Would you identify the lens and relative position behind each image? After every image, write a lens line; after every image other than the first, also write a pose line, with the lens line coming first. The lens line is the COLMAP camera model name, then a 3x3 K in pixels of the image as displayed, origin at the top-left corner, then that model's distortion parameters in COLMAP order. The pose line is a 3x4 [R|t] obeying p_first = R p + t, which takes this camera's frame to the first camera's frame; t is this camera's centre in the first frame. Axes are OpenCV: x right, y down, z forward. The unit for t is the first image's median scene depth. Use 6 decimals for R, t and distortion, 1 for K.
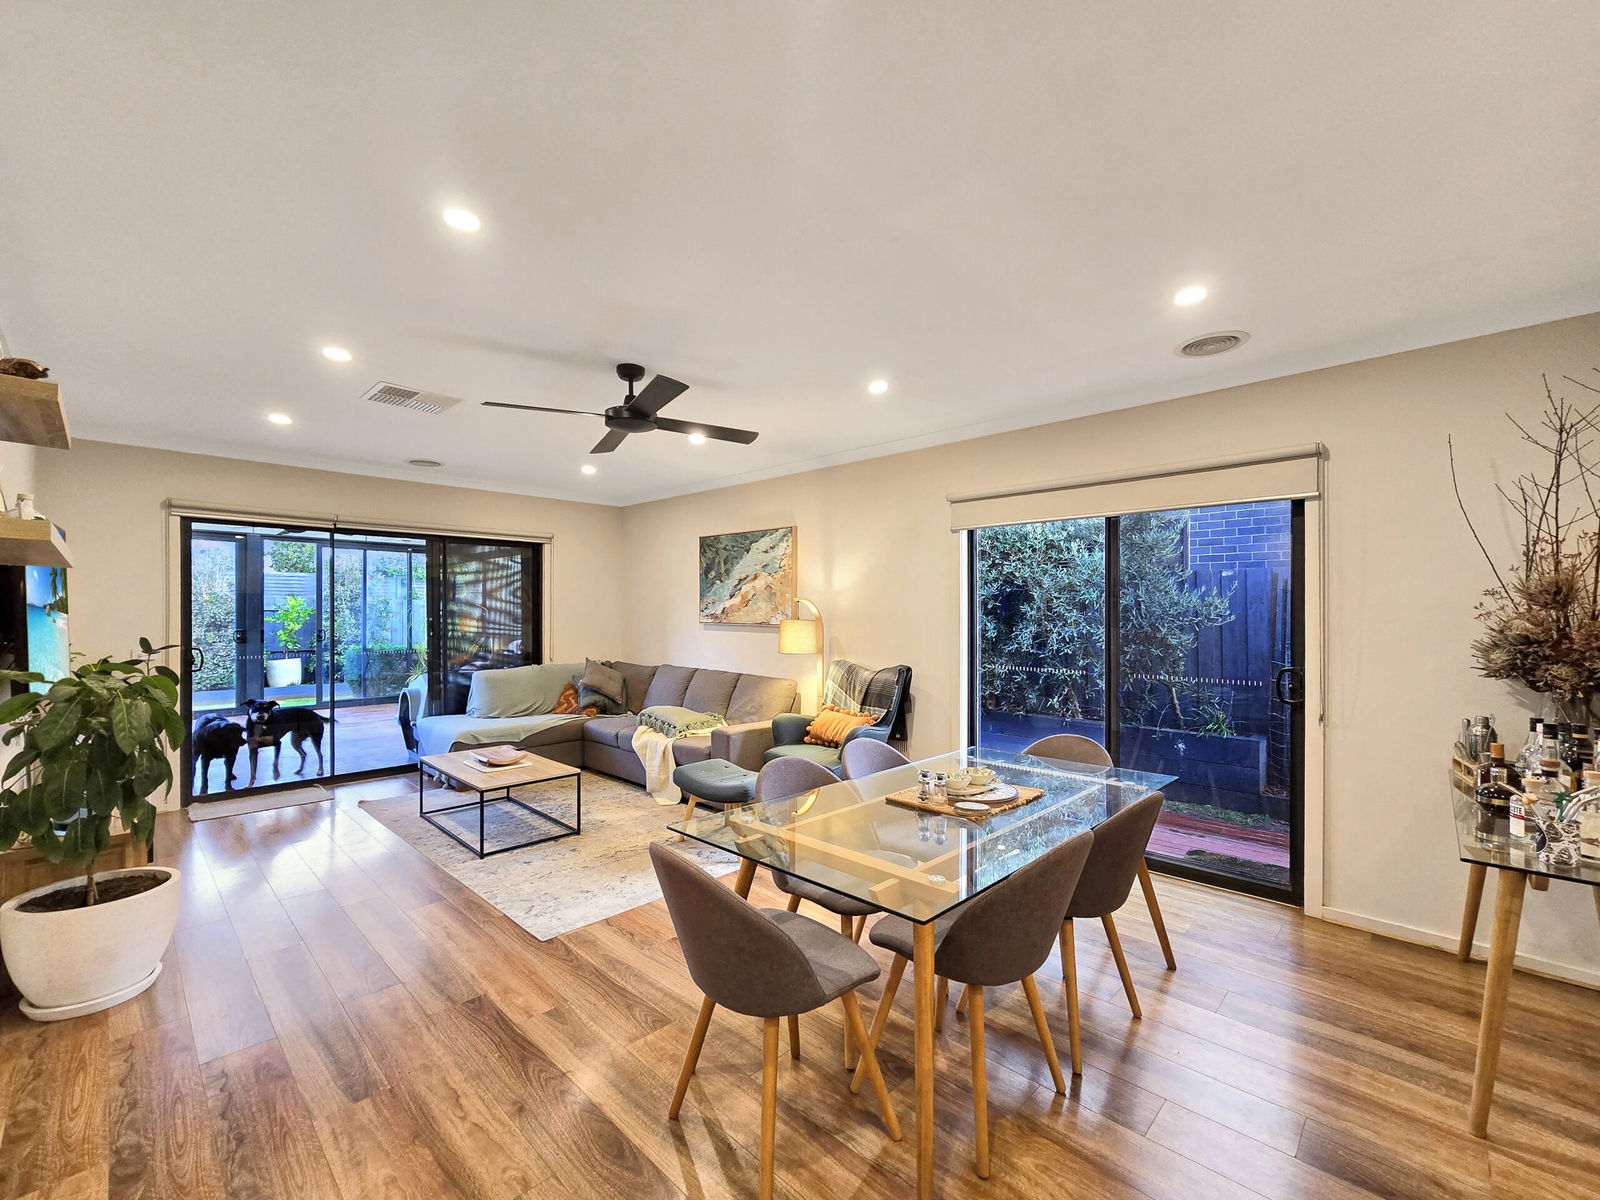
lens RADIAL K [[670.5, 0, 800.0], [0, 670.5, 600.0], [0, 0, 1]] dist [0.000134, 0.000196]
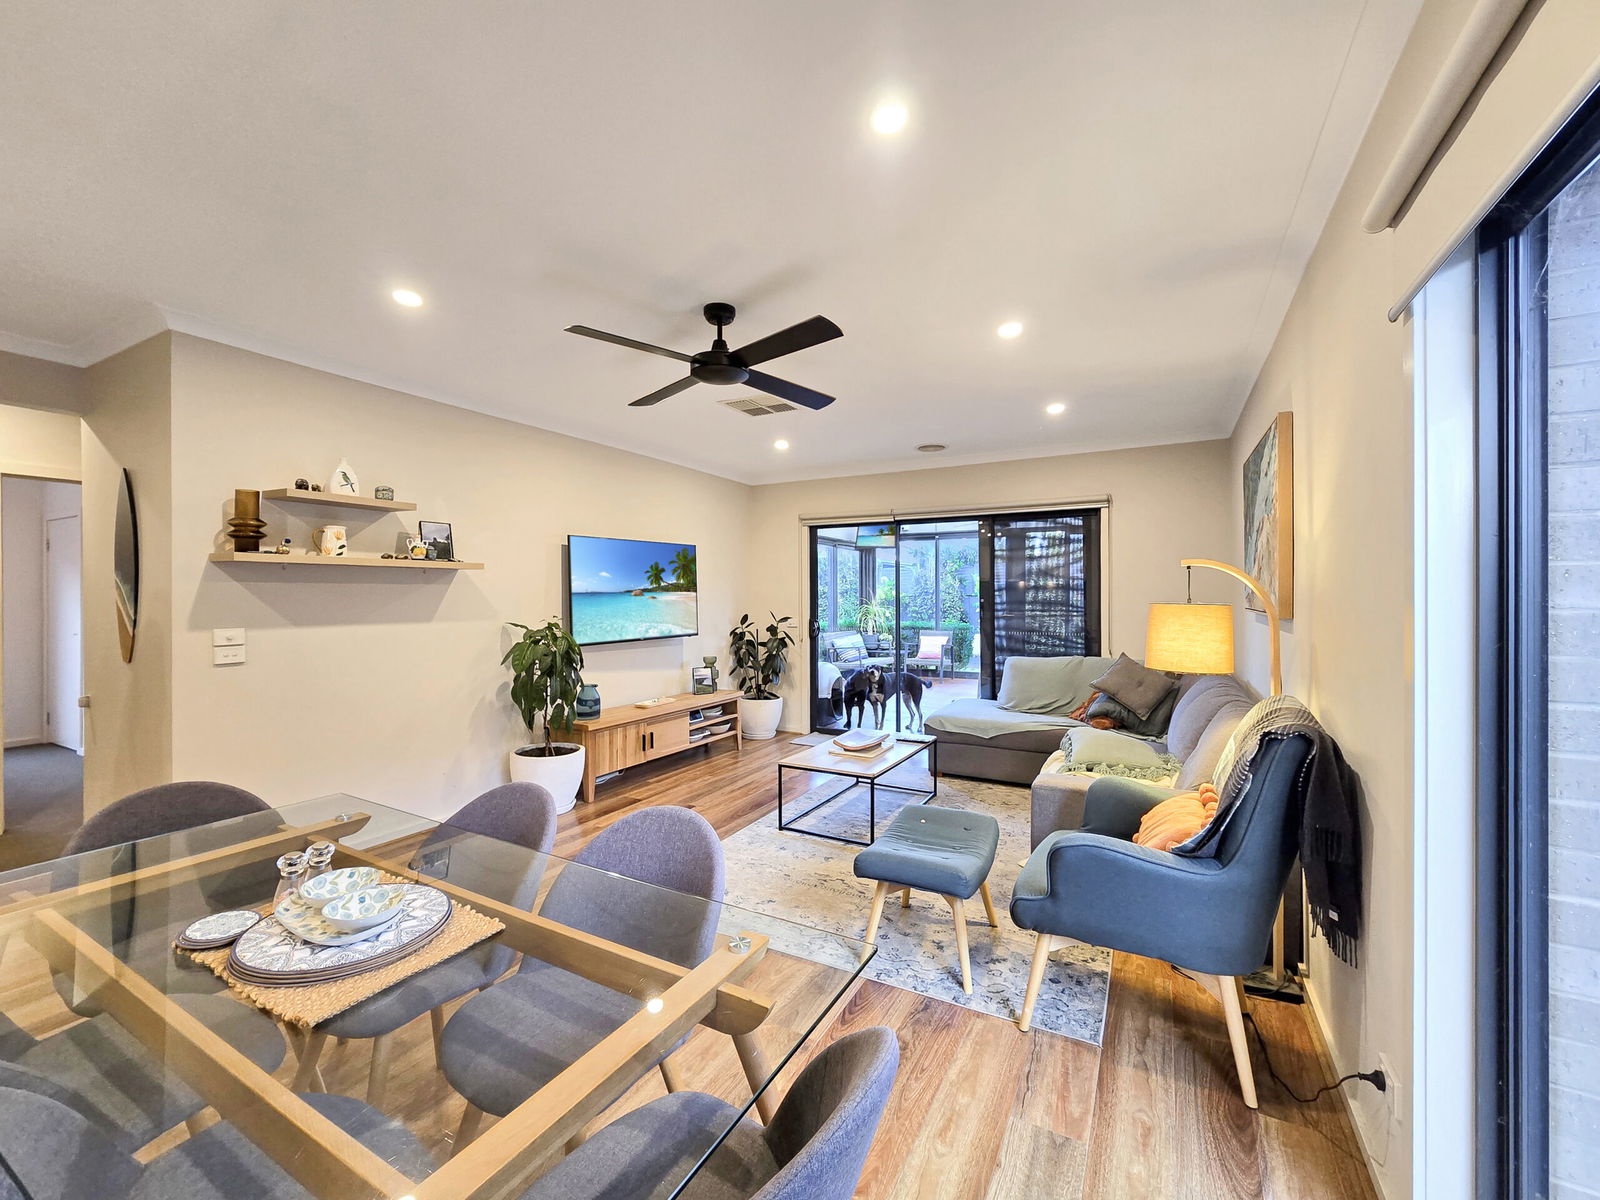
lens RADIAL K [[670.5, 0, 800.0], [0, 670.5, 600.0], [0, 0, 1]] dist [0.000134, 0.000196]
pose [[0.261672, 0.003102, -0.965152, 0.656238], [0.021826, 0.999720, 0.009131, 0.023170], [0.964910, -0.023455, 0.261531, 0.930730]]
